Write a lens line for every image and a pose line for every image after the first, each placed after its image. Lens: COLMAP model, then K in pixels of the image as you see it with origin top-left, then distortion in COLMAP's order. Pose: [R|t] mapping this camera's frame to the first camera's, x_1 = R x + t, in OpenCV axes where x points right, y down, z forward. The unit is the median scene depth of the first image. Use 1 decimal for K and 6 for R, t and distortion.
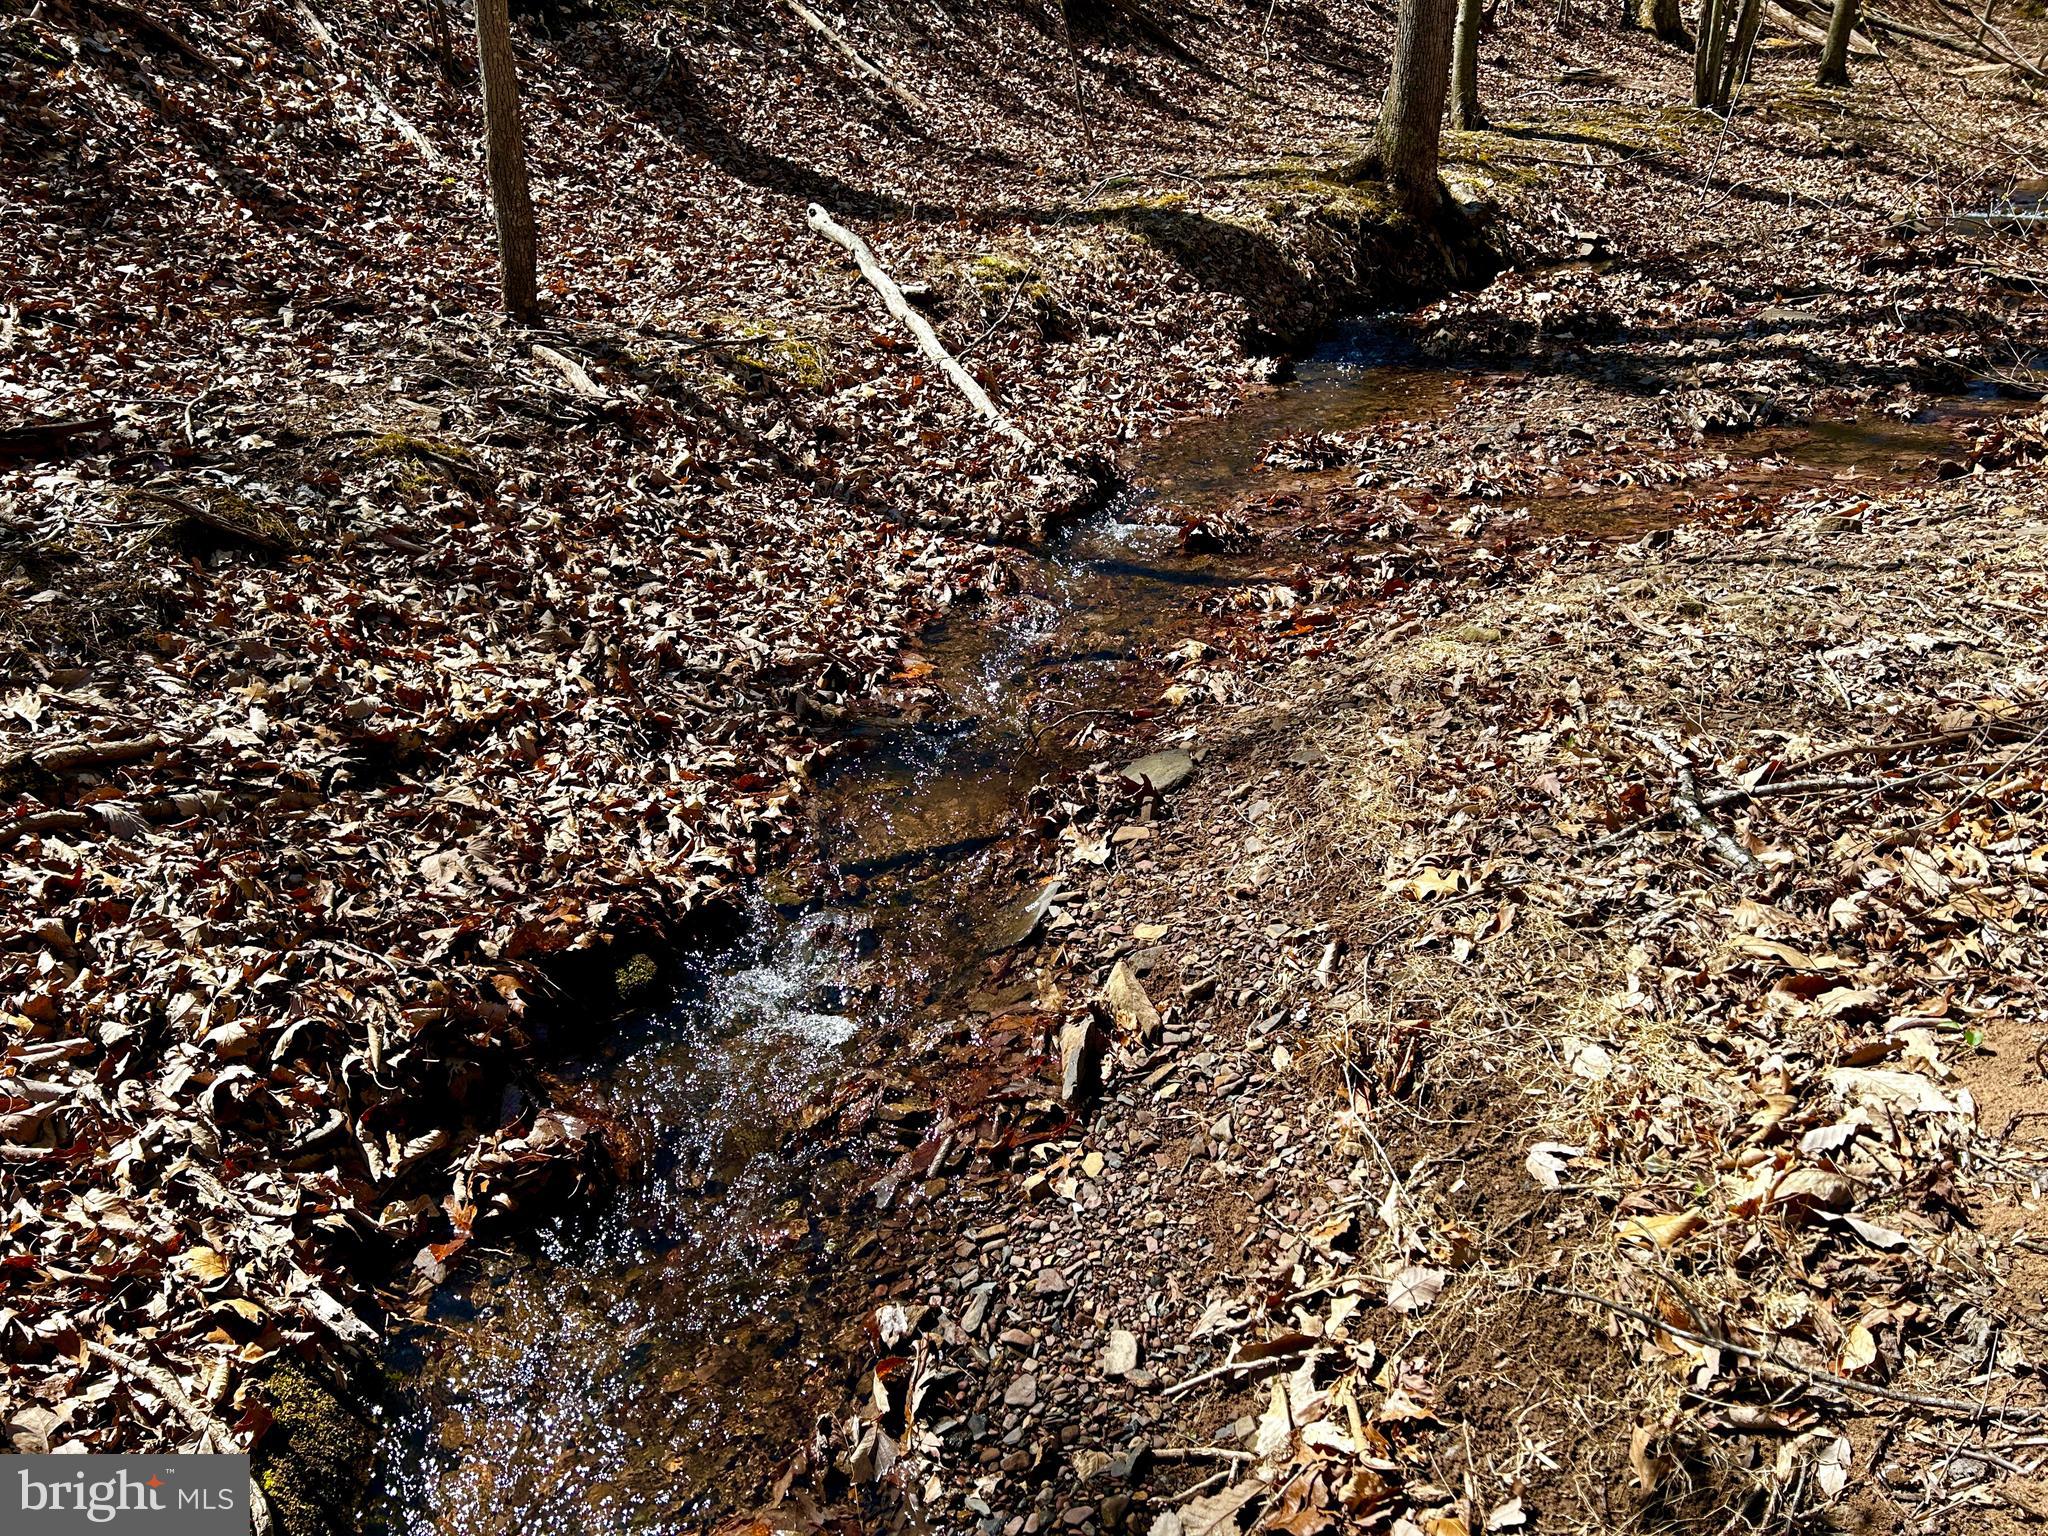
lens RADIAL K [[1503.2, 0, 1032.0], [0, 1503.2, 777.7], [0, 0, 1]] dist [0.051818, -0.052010]
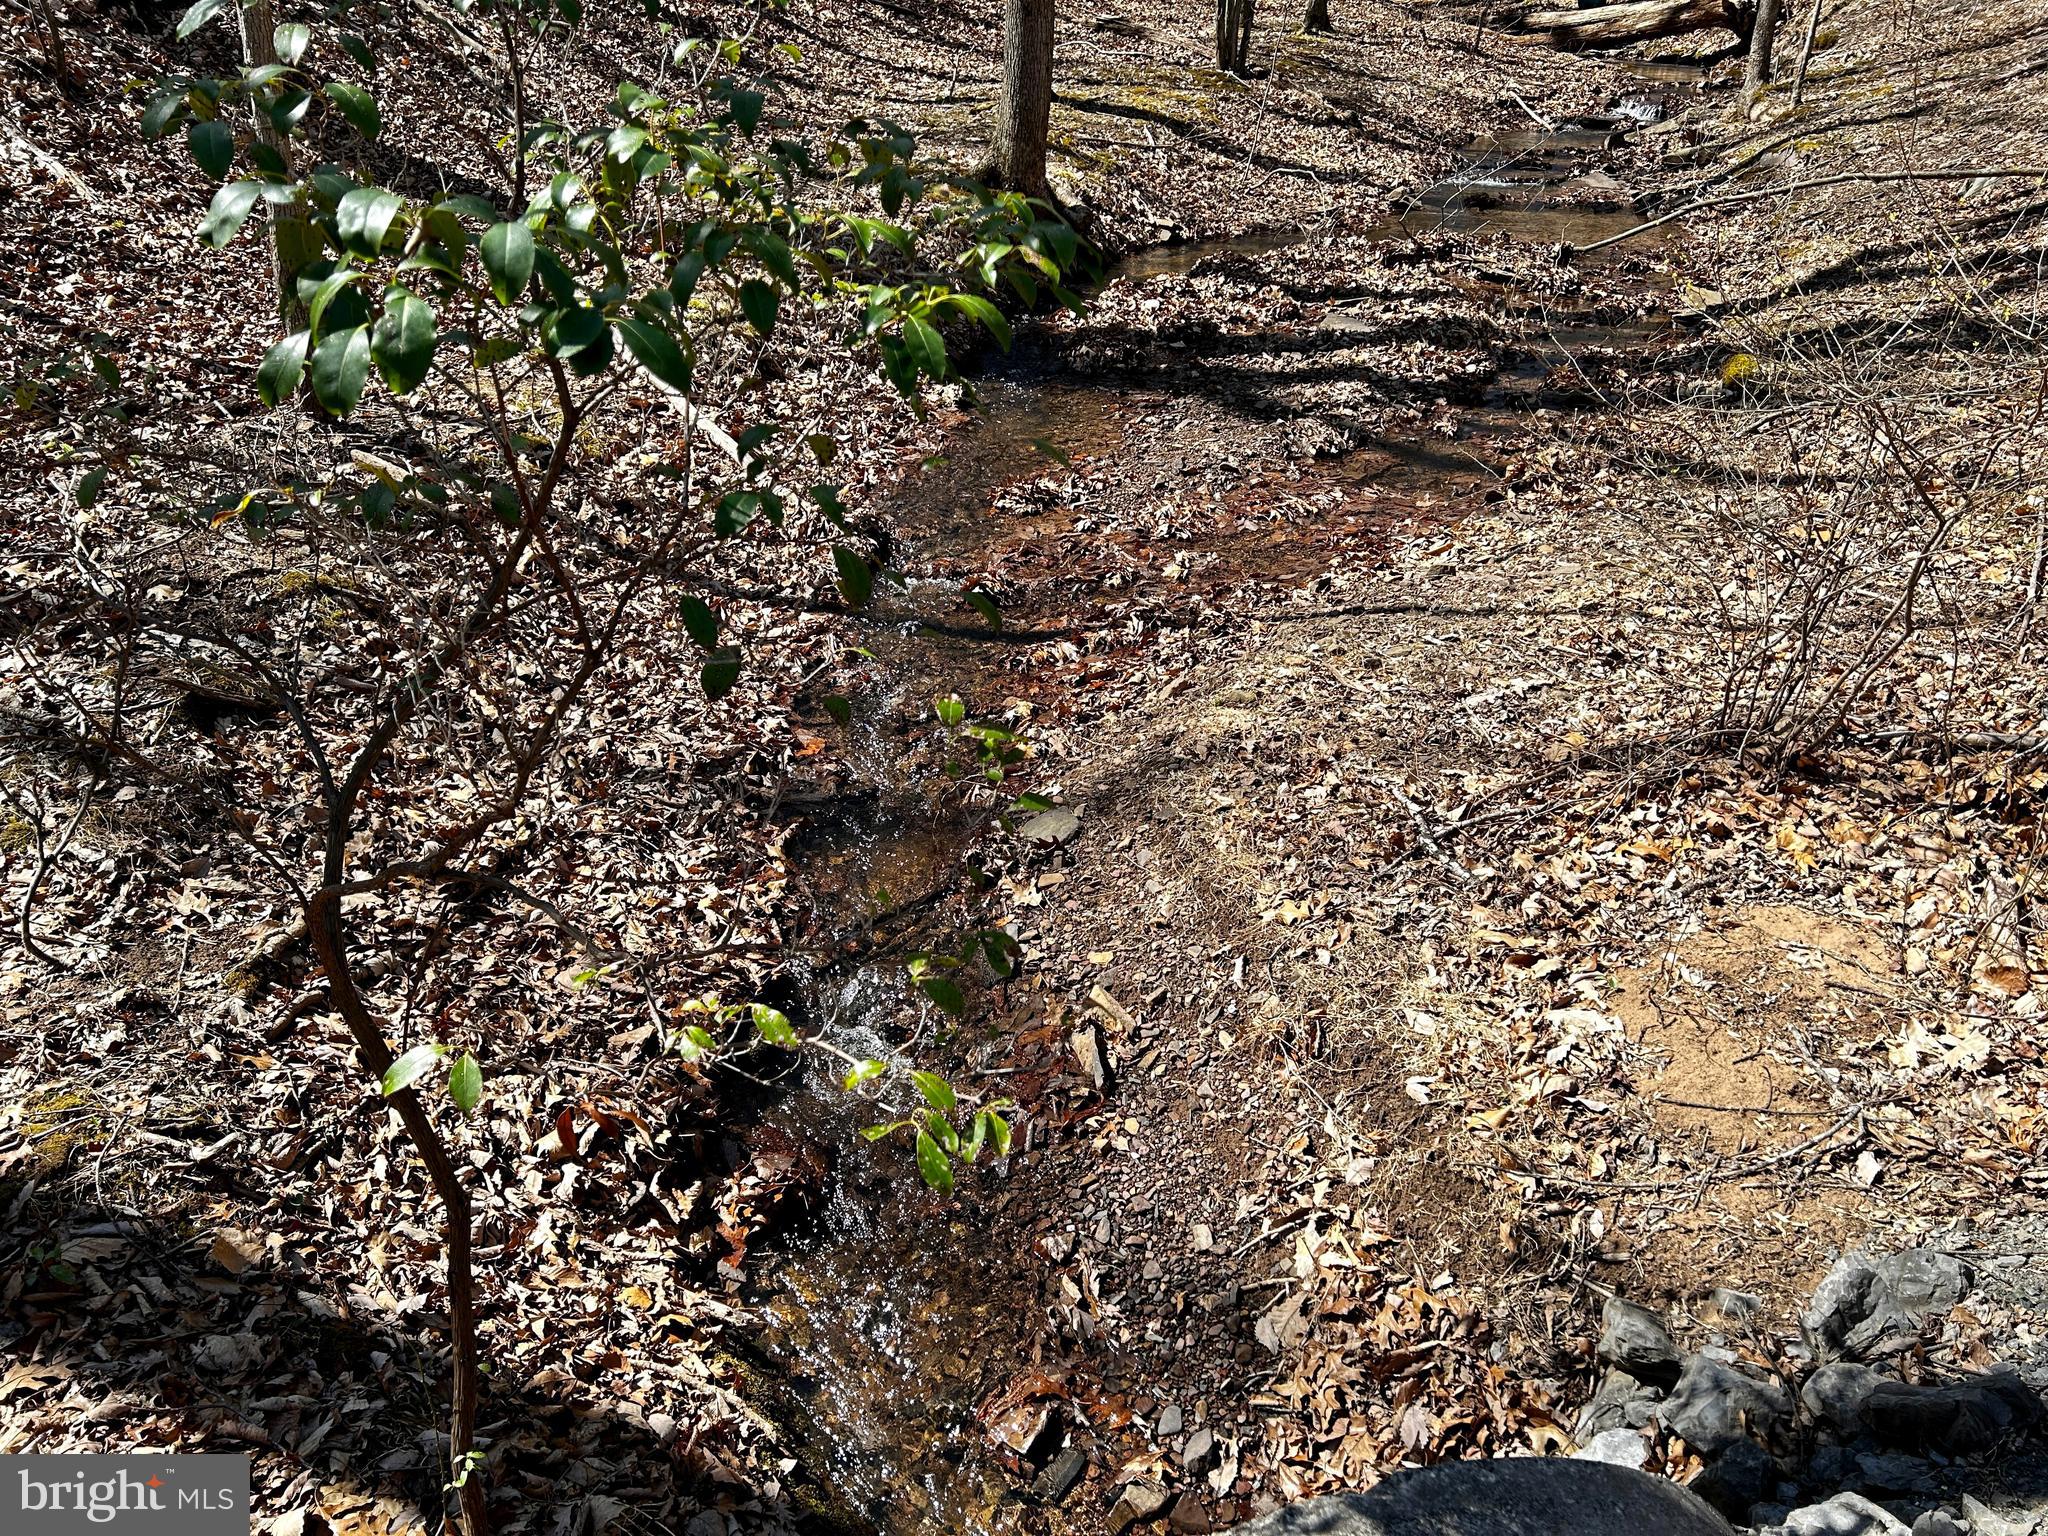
lens RADIAL K [[1501.7, 0, 1024.0], [0, 1501.7, 768.0], [0, 0, 1]] dist [0.070690, -0.088280]
pose [[0.955843, -0.111152, 0.272046, -0.438521], [0.090573, 0.992073, 0.087109, -0.255550], [-0.279571, -0.058623, 0.958334, -0.449213]]
